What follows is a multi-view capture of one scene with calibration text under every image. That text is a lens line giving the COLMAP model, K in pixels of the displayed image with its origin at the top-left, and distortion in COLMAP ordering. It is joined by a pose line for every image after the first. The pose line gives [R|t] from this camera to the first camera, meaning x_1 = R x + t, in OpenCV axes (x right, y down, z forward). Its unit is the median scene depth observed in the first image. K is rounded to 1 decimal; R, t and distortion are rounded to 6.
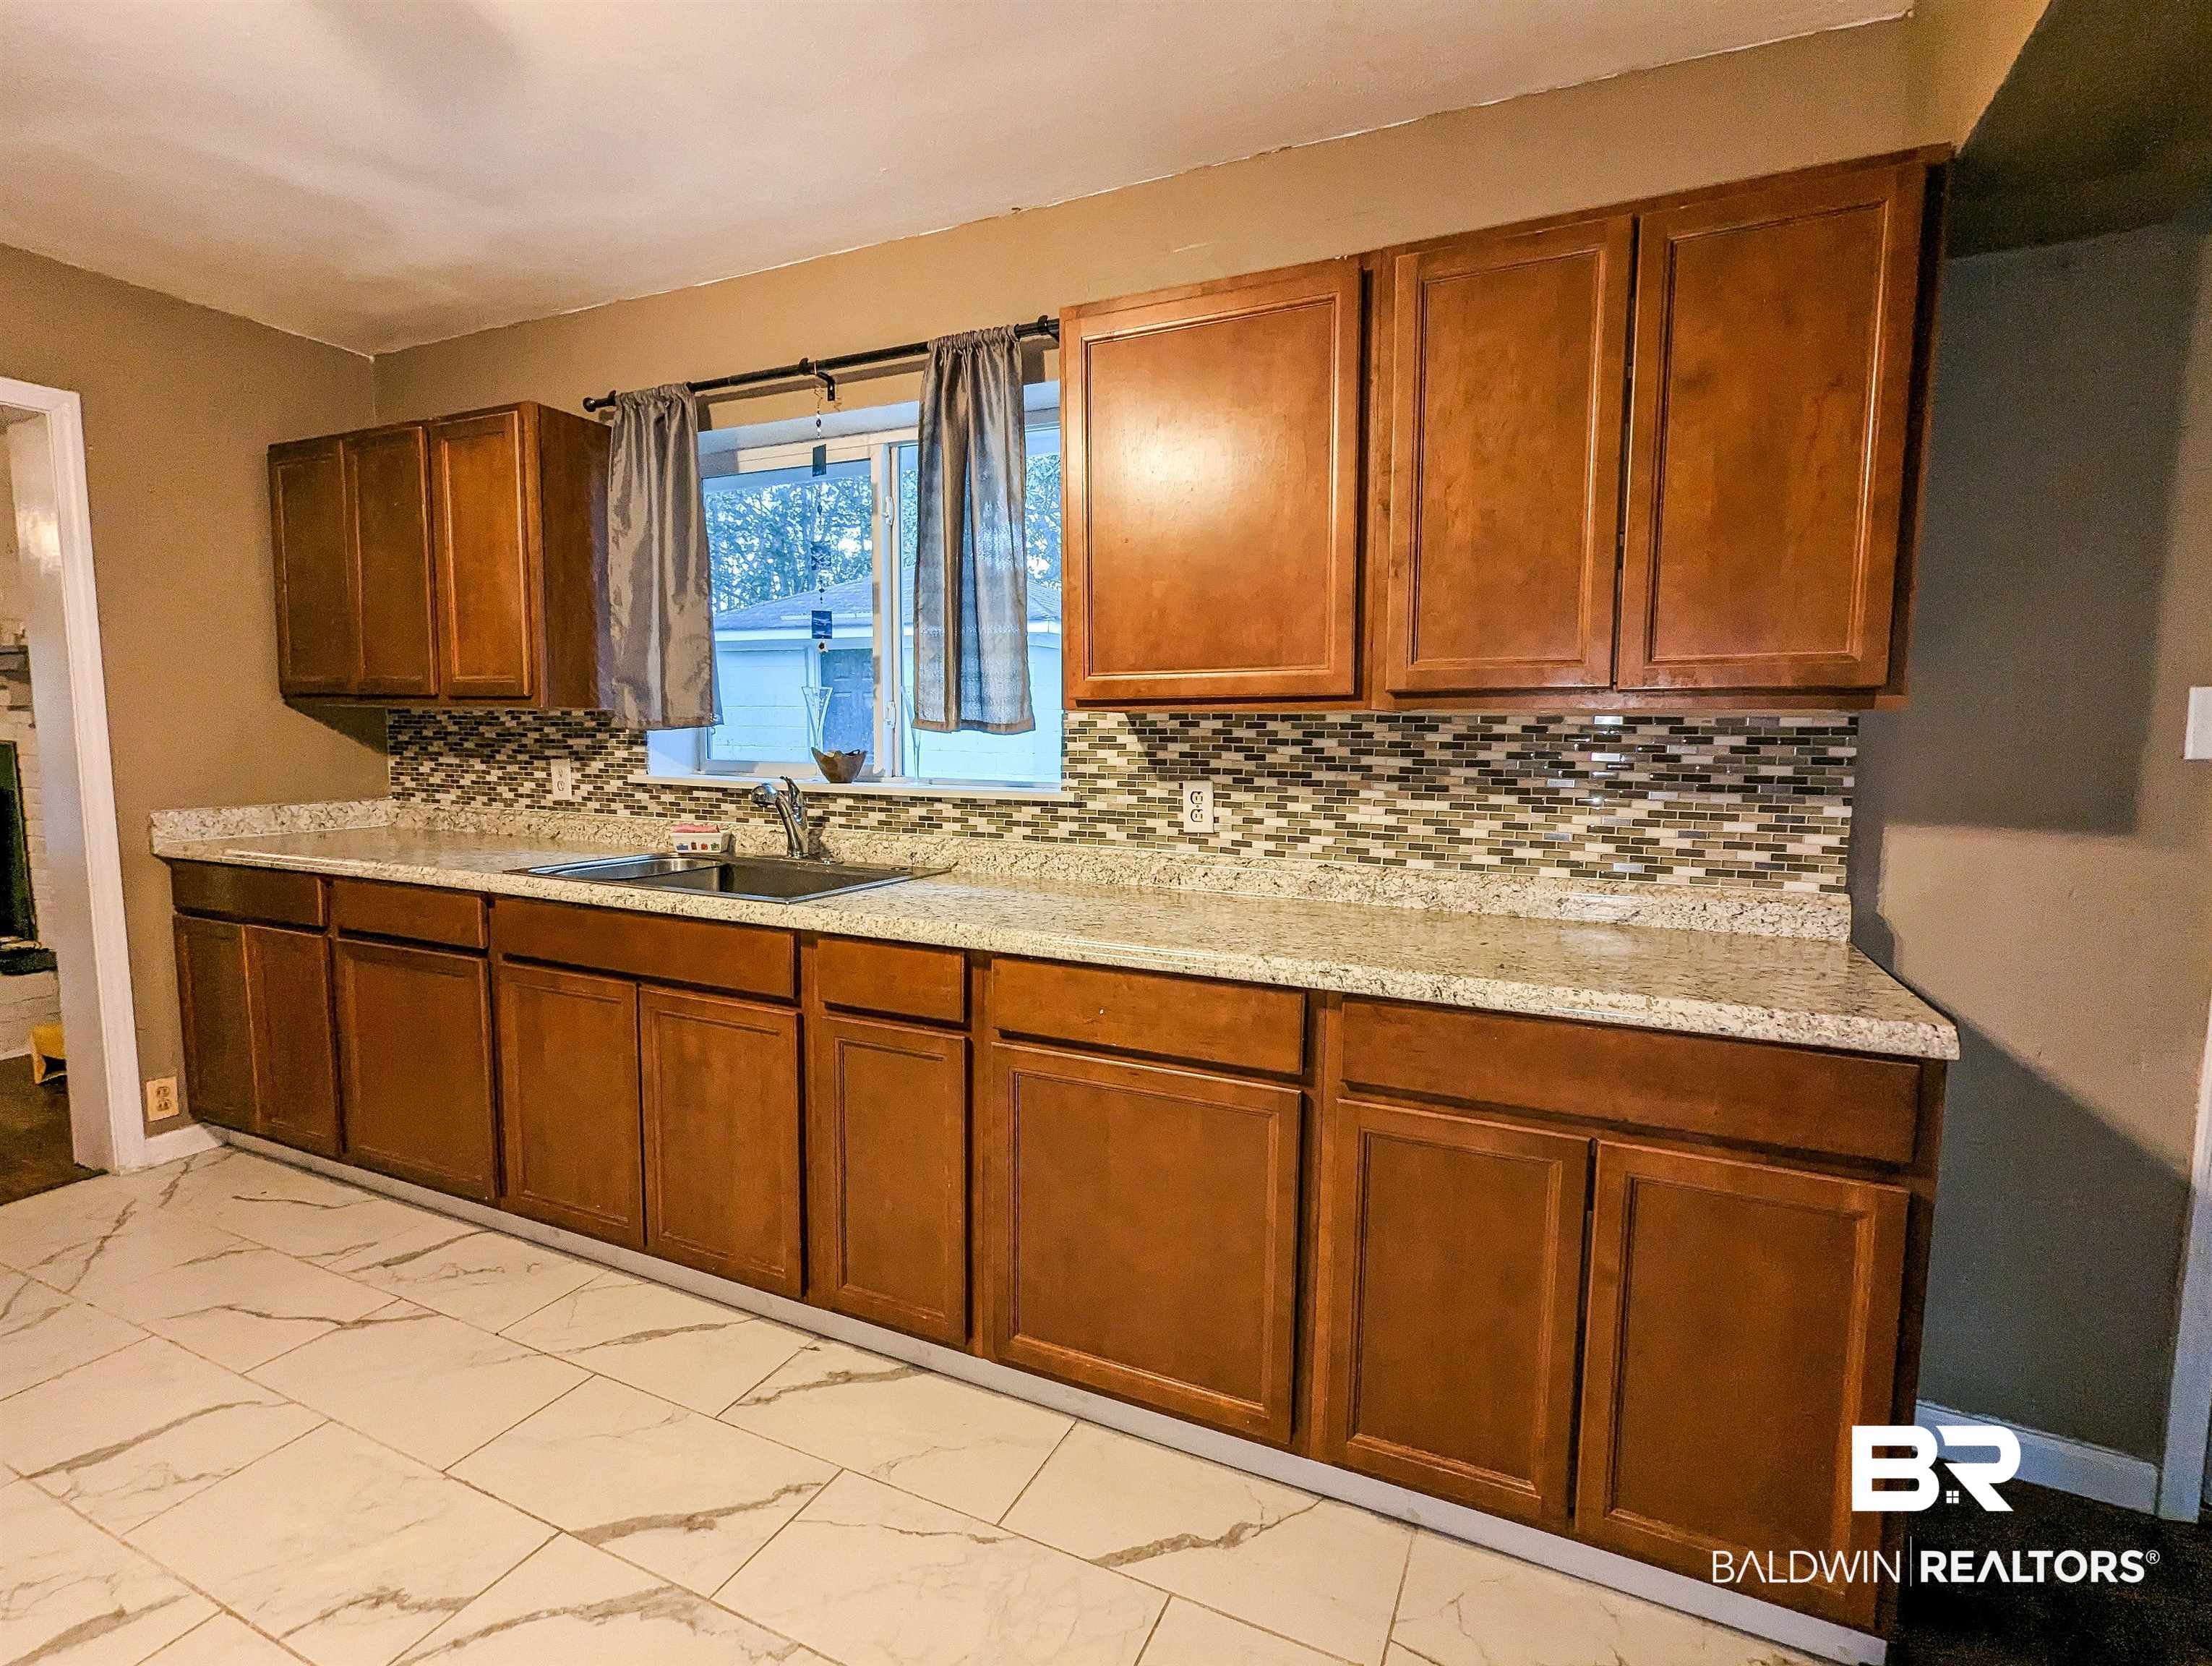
lens RADIAL K [[1044.8, 0, 1106.1], [0, 1044.8, 843.2], [0, 0, 1]] dist [-0.000033, -0.000647]
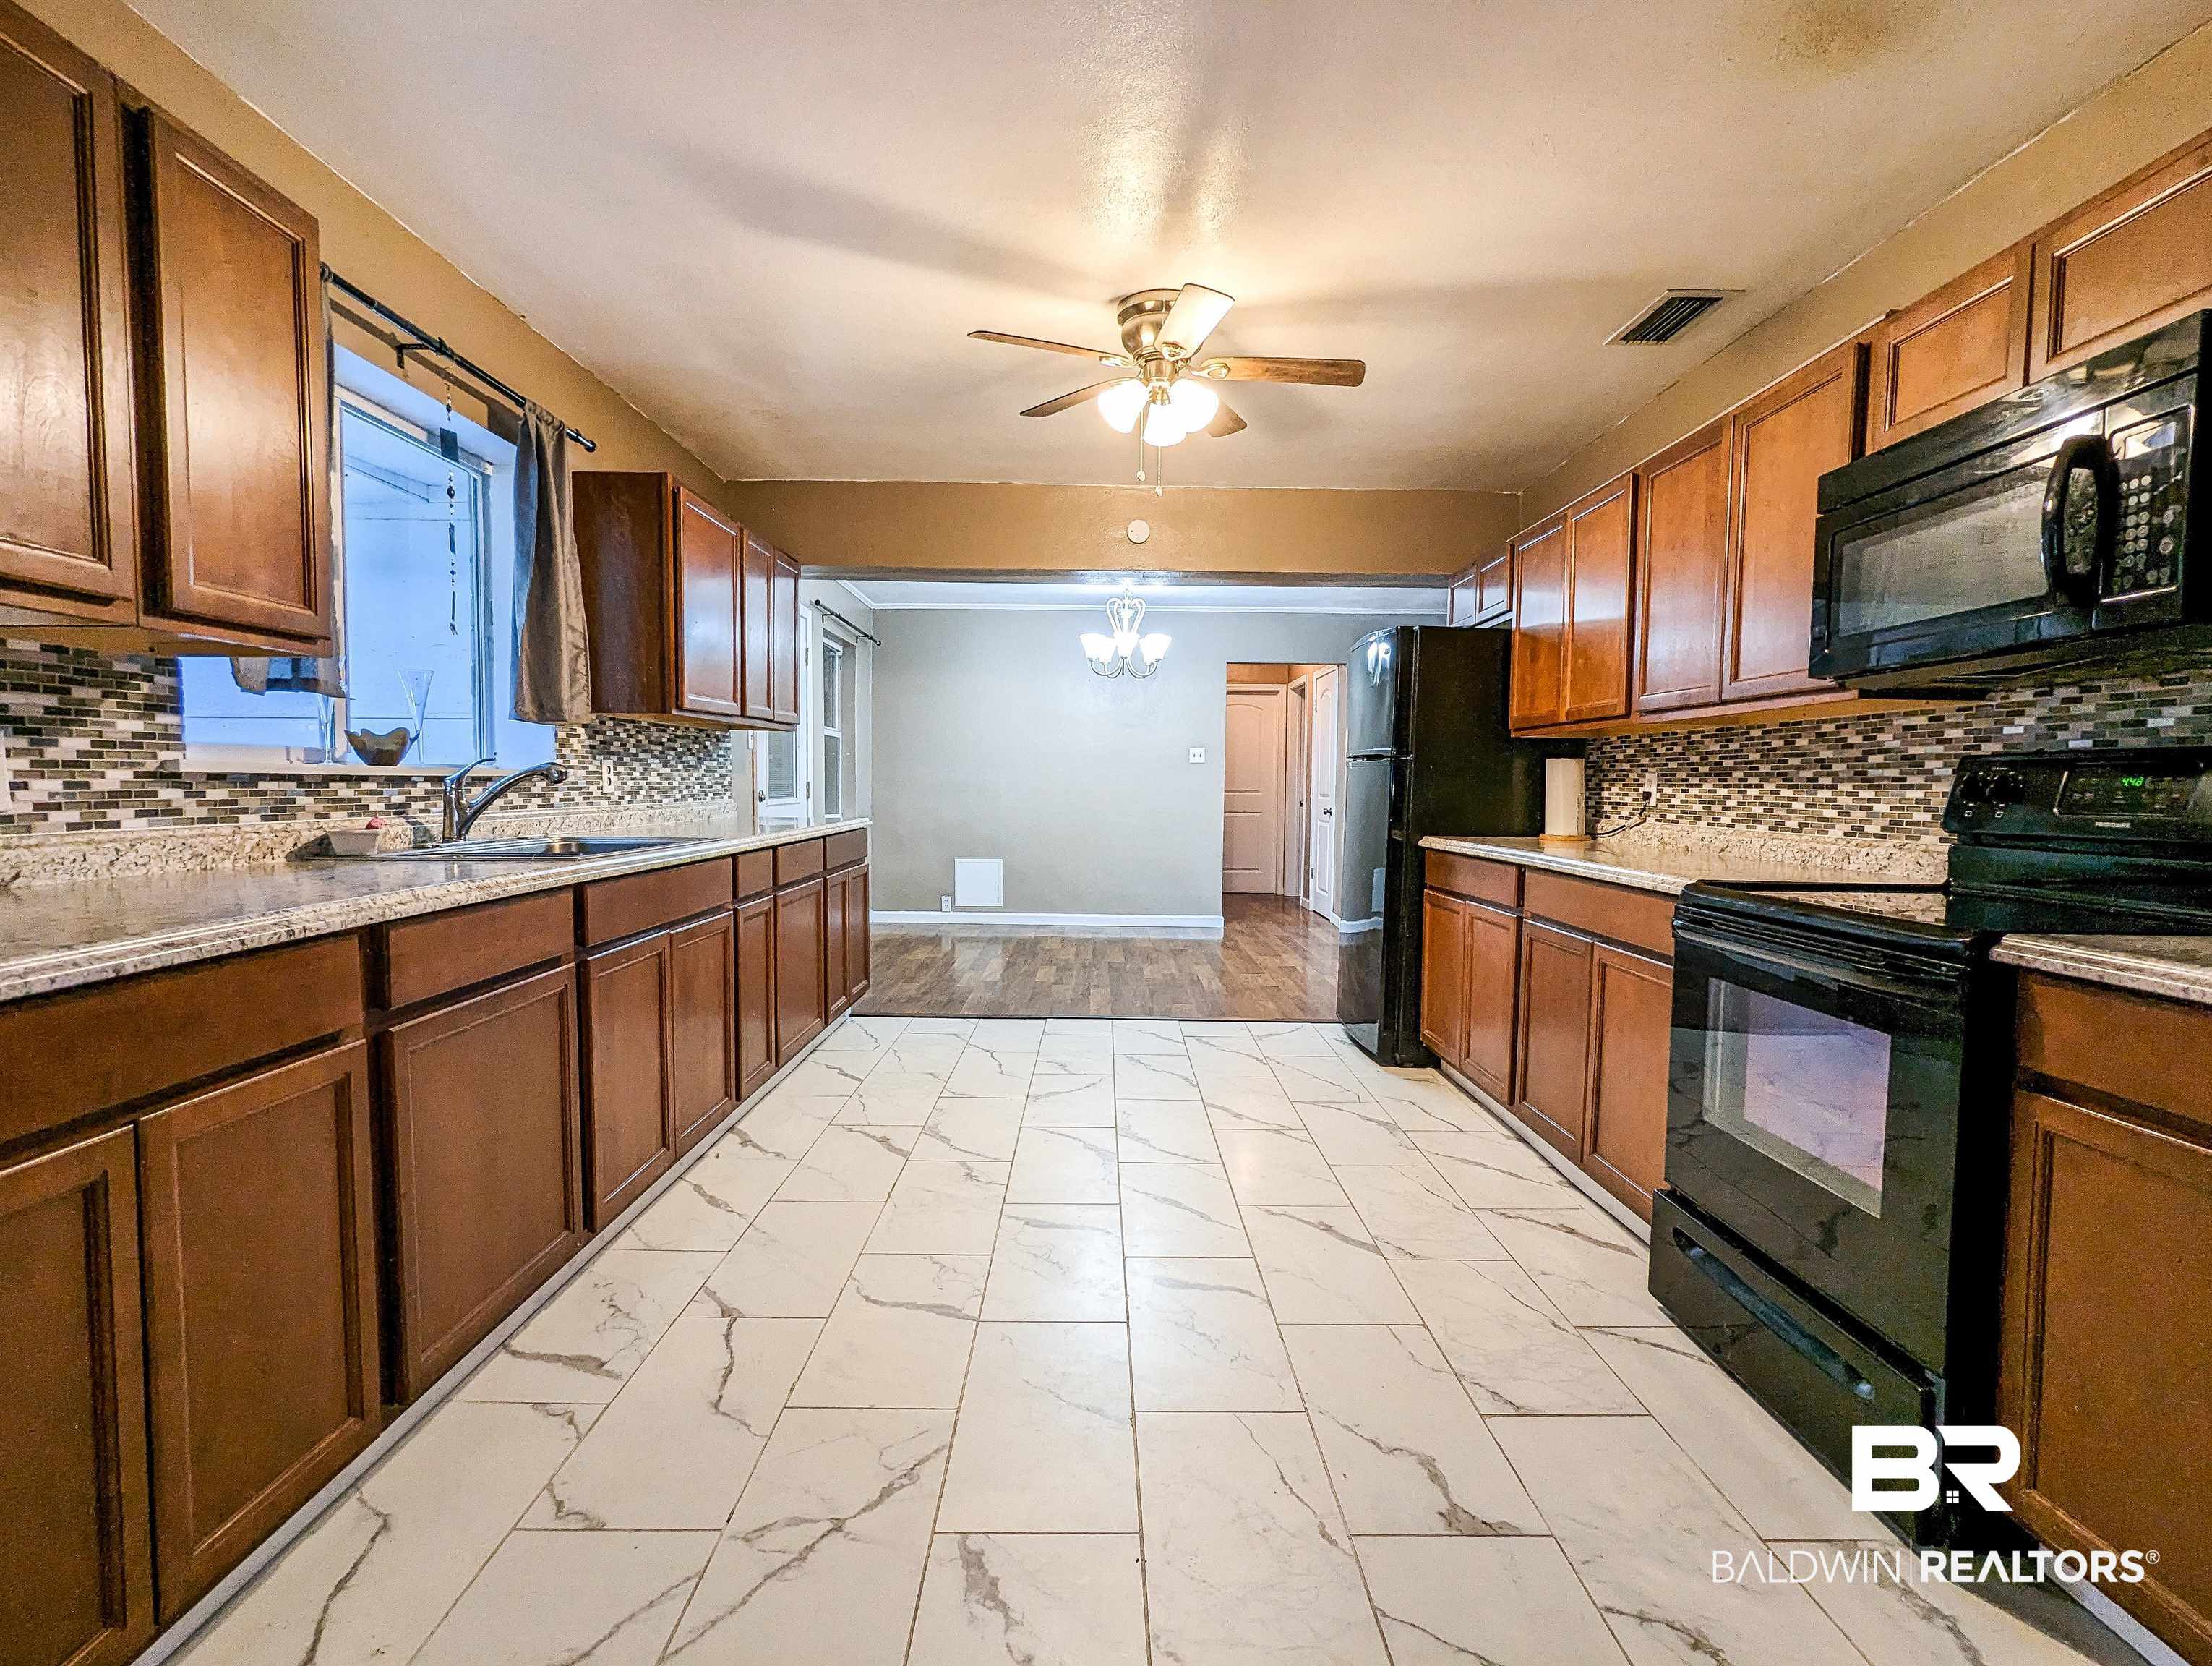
lens RADIAL K [[1044.8, 0, 1107.8], [0, 1044.8, 833.4], [0, 0, 1]] dist [-0.000033, -0.000647]
pose [[-0.429720, -0.069244, 0.900303, -1.310269], [0.064359, 0.992171, 0.107029, -0.054885], [-0.900666, 0.103935, -0.421899, 0.795166]]
